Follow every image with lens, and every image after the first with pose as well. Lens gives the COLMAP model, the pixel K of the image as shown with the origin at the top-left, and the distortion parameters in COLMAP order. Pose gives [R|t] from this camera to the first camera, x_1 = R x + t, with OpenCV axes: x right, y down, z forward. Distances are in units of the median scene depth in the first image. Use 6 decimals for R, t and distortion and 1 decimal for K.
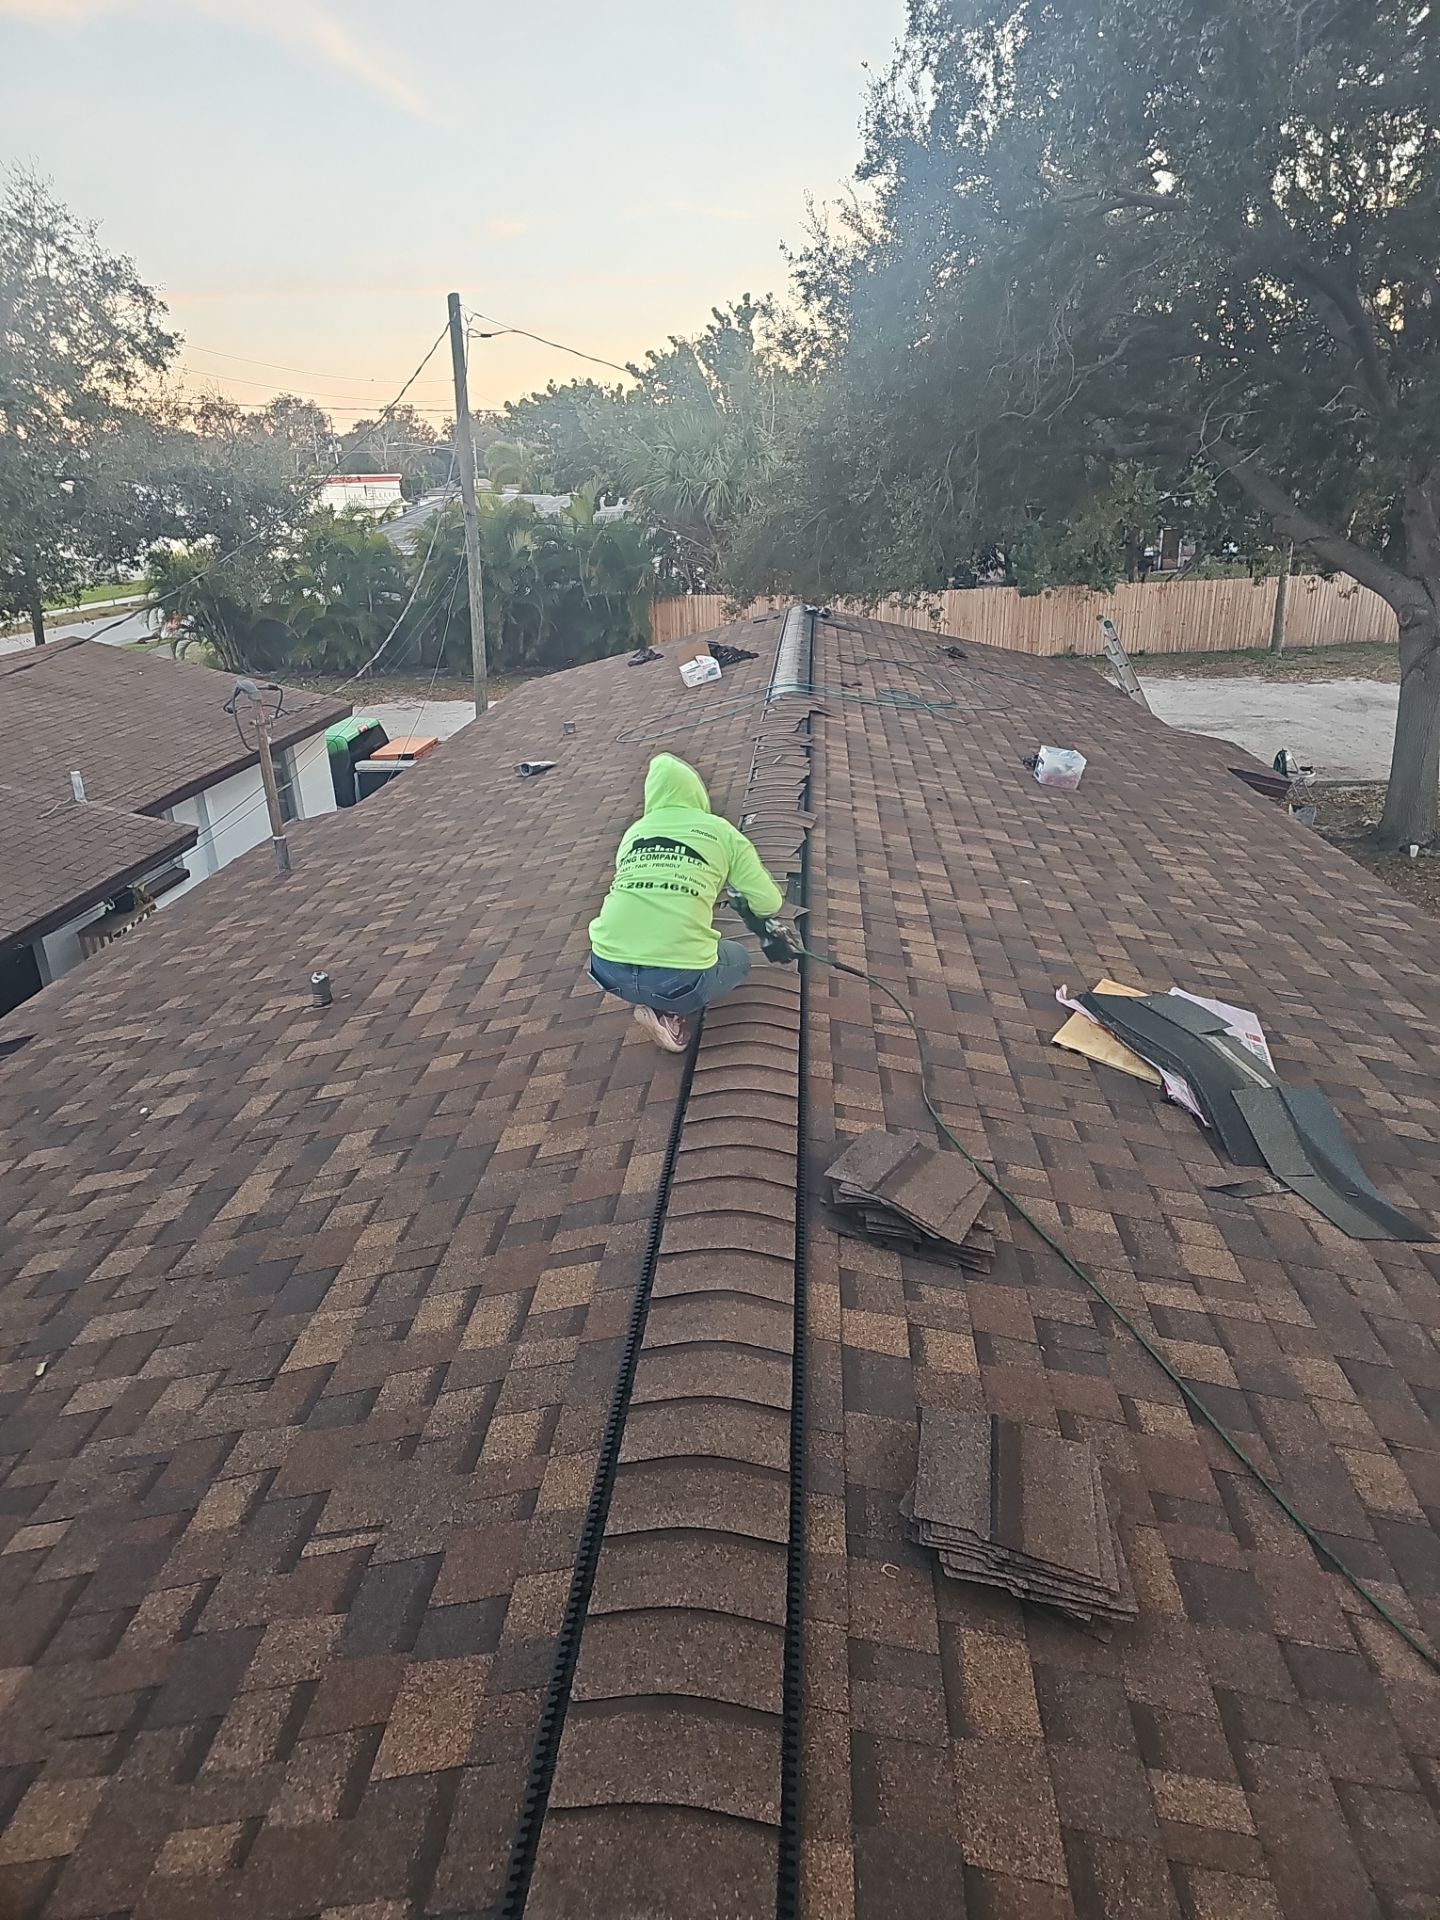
lens RADIAL K [[1252.1, 0, 704.8], [0, 1252.1, 919.5], [0, 0, 1]] dist [0.085850, -0.055868]
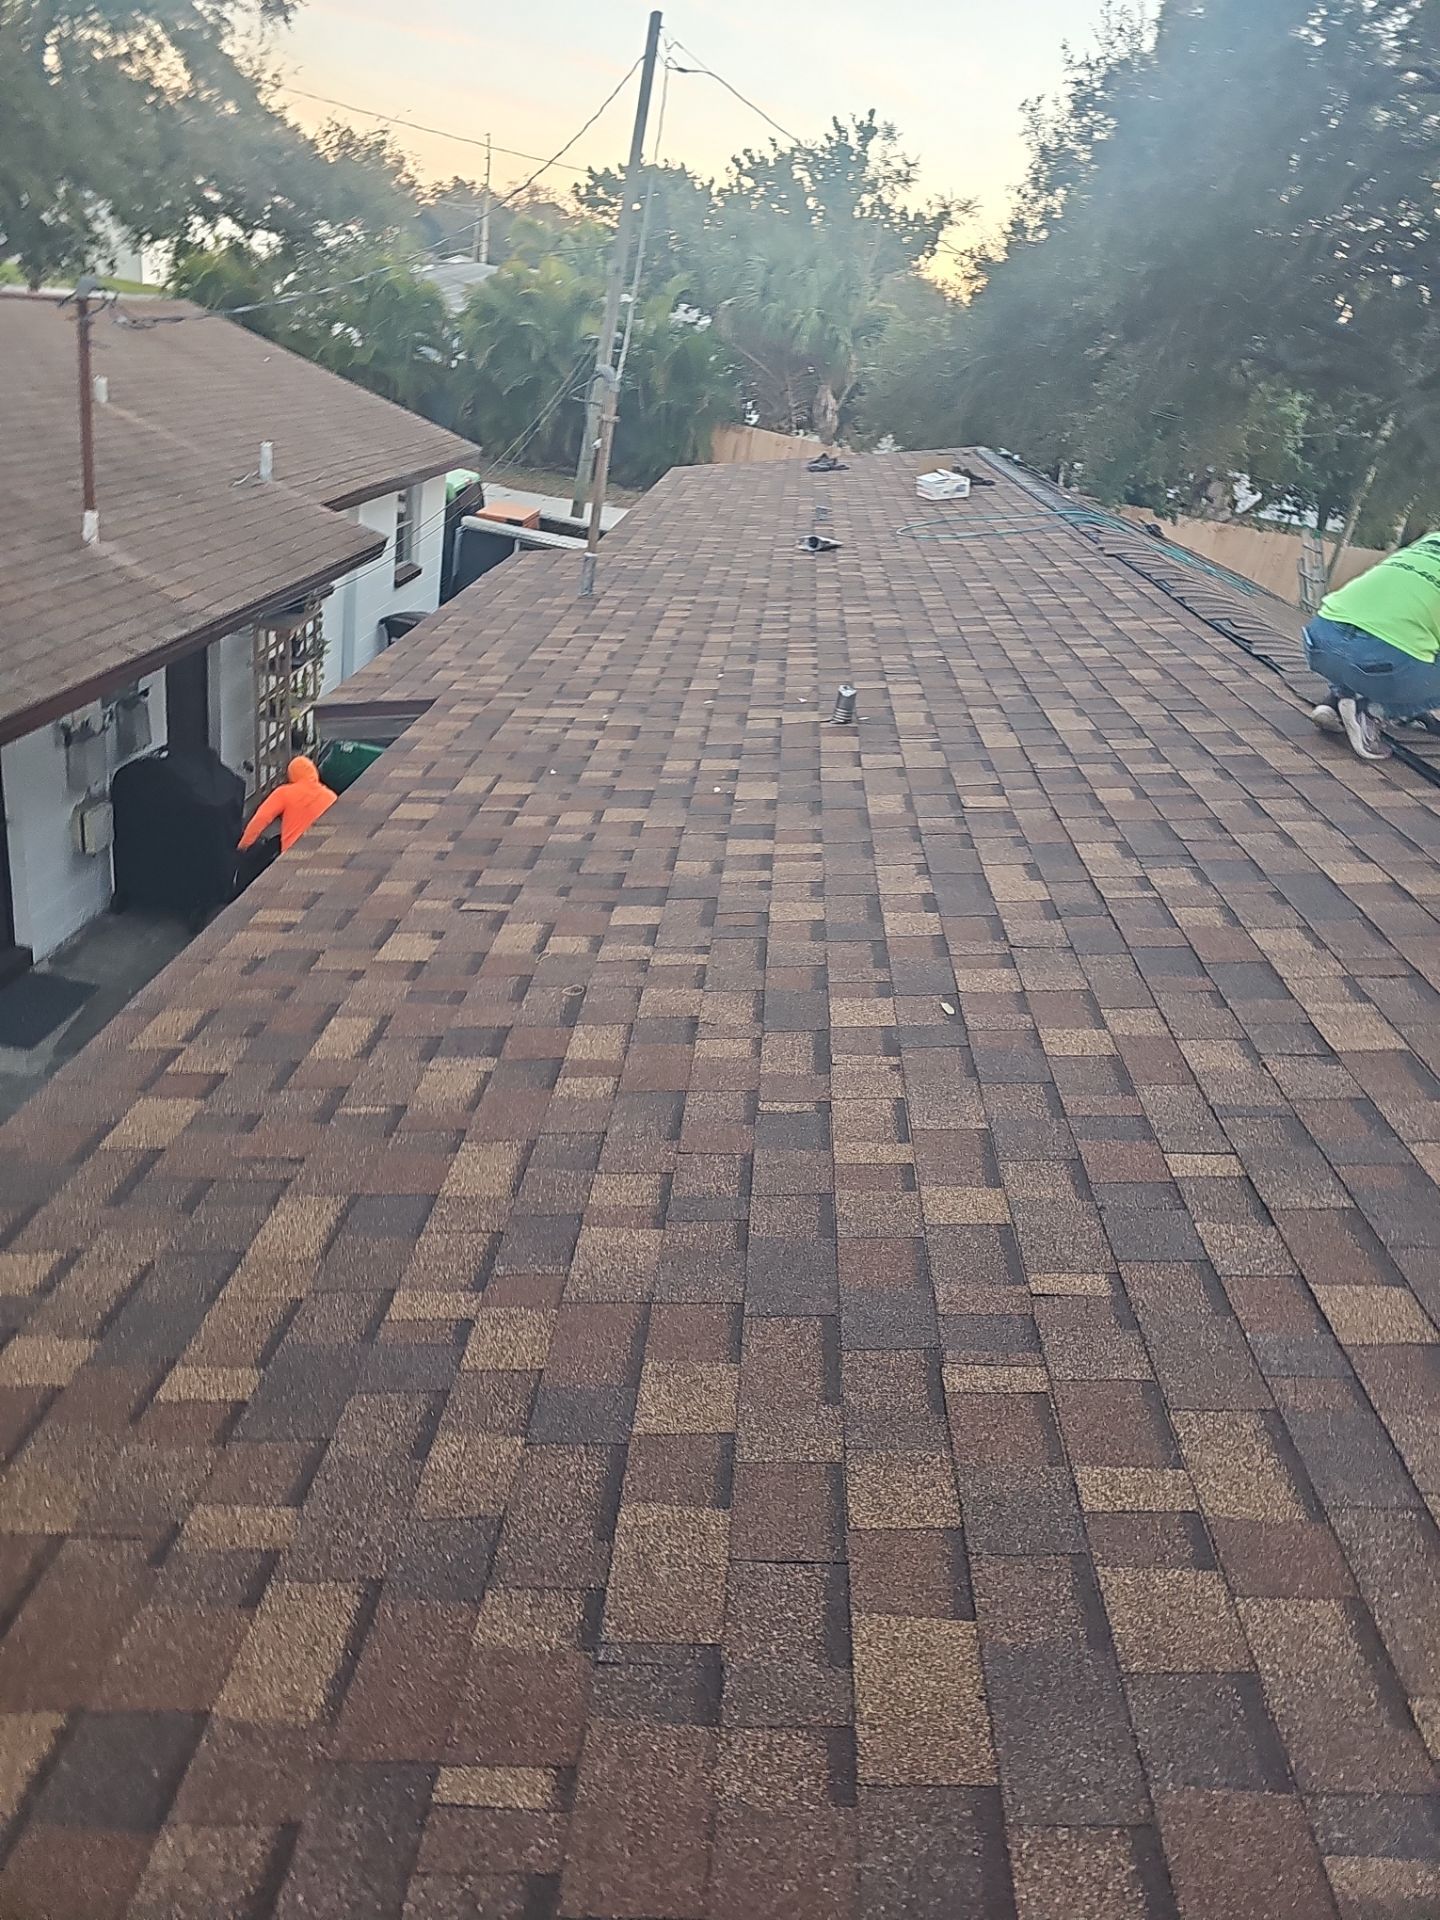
lens RADIAL K [[1252.1, 0, 704.8], [0, 1252.1, 919.5], [0, 0, 1]] dist [0.085850, -0.055868]
pose [[0.976176, 0.178588, 0.123233, -0.184360], [-0.190036, 0.977795, 0.088338, 0.055173], [-0.104721, -0.109652, 0.988438, 0.032131]]
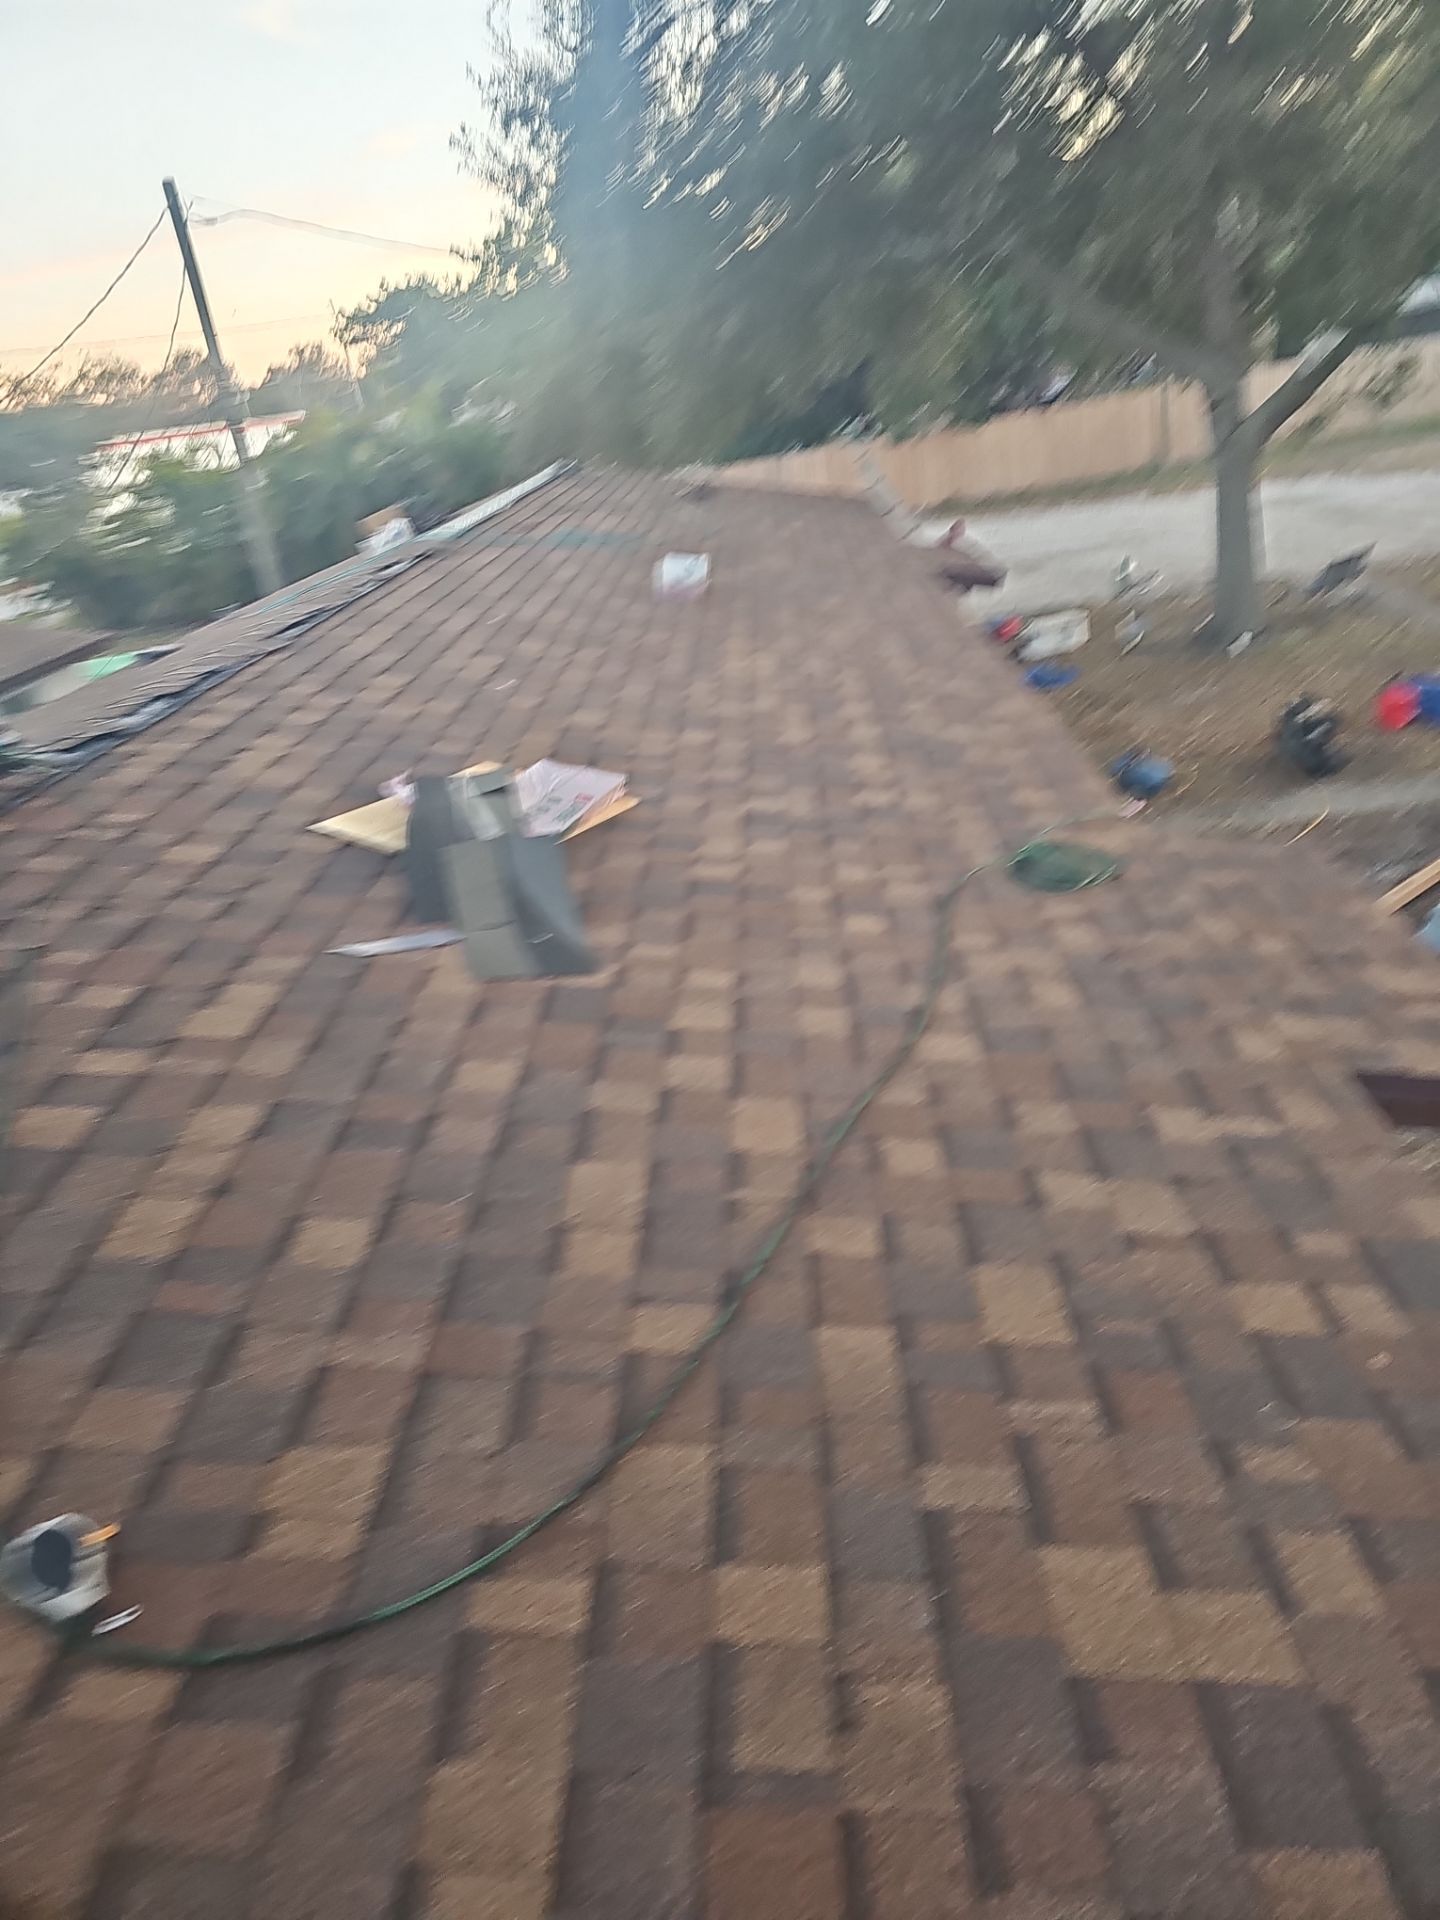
lens RADIAL K [[1208.7, 0, 720.0], [0, 1208.7, 960.0], [0, 0, 1]] dist [0.027611, -0.000533]
pose [[0.991259, -0.128903, -0.028089, 0.180156], [0.131164, 0.985802, 0.104839, 0.042729], [0.014176, -0.107607, 0.994092, 0.039655]]
